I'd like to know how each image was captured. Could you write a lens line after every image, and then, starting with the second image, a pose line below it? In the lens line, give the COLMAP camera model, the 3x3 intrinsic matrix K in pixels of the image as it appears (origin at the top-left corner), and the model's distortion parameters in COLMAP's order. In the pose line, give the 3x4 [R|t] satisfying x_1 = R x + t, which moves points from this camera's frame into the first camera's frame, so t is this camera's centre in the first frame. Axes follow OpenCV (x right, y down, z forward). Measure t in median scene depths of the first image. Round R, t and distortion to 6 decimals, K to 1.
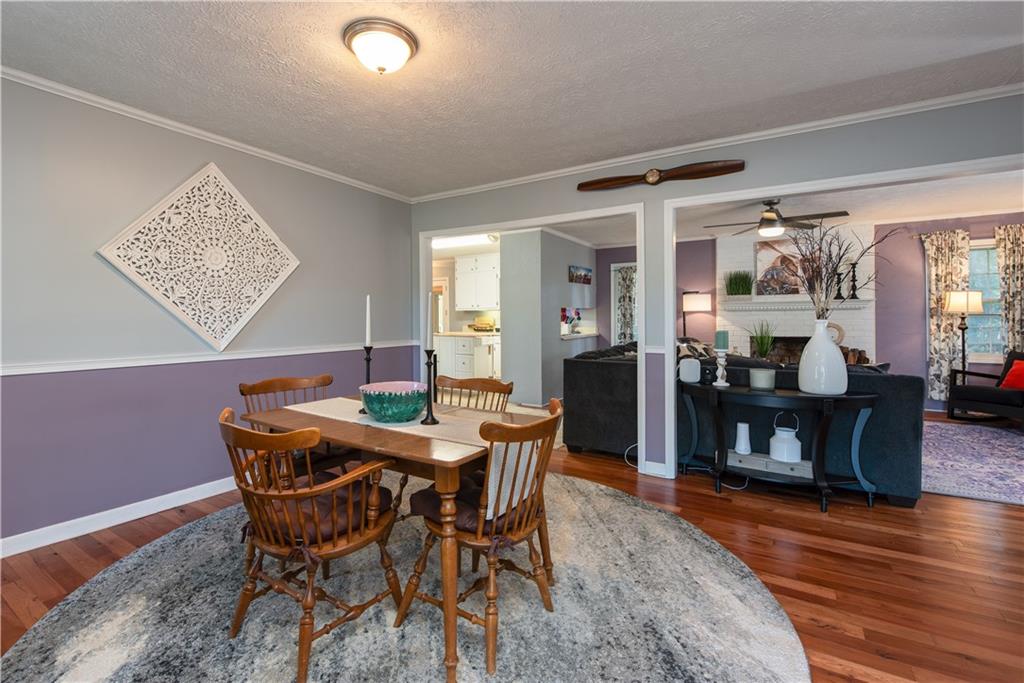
lens RADIAL K [[456.8, 0, 514.0], [0, 456.8, 316.1], [0, 0, 1]] dist [-0.003449, -0.000526]
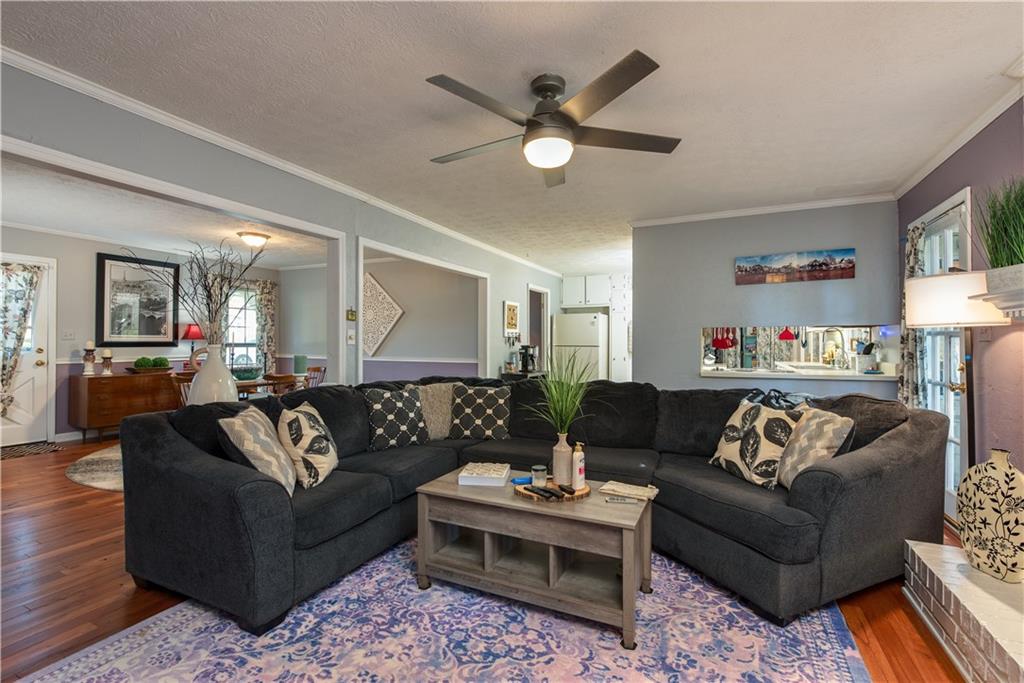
lens RADIAL K [[446.7, 0, 512.0], [0, 446.7, 341.5], [0, 0, 1]] dist [-0.005544, -0.000770]
pose [[0.102880, 0.001794, -0.994692, 0.905907], [0.000322, 0.999998, 0.001837, 0.000381], [0.994694, -0.000509, 0.102879, 0.835367]]
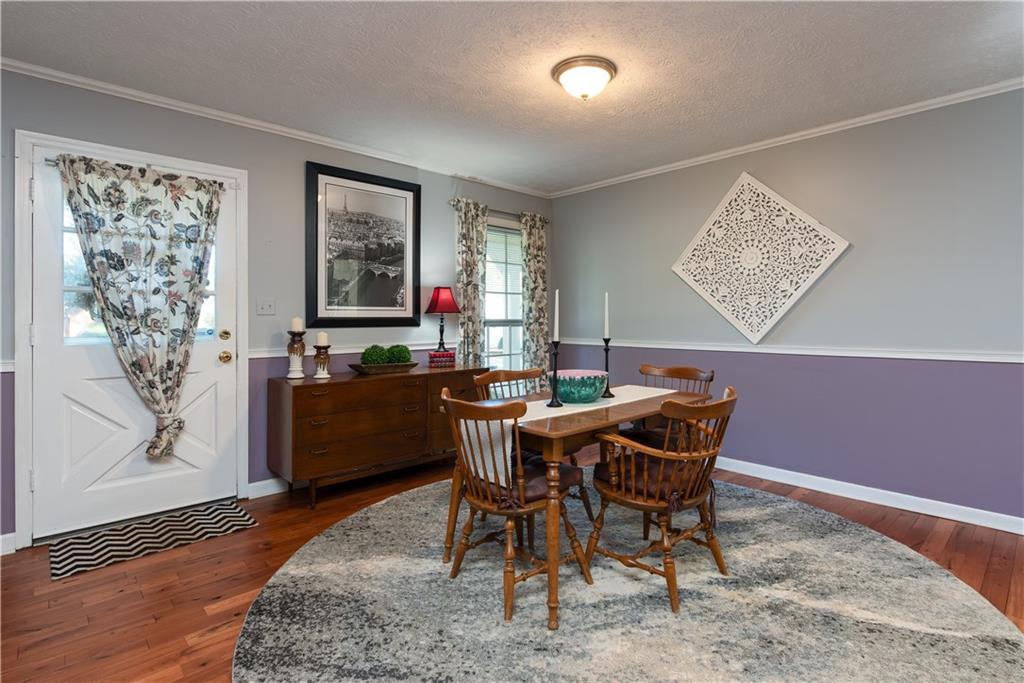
lens RADIAL K [[504.3, 0, 516.9], [0, 504.3, 318.7], [0, 0, 1]] dist [0.018729, -0.000202]
pose [[-0.272359, 0.002116, -0.962193, 0.375103], [0.012266, 0.999924, -0.001273, 0.007056], [0.962118, -0.012149, -0.272364, 0.449758]]
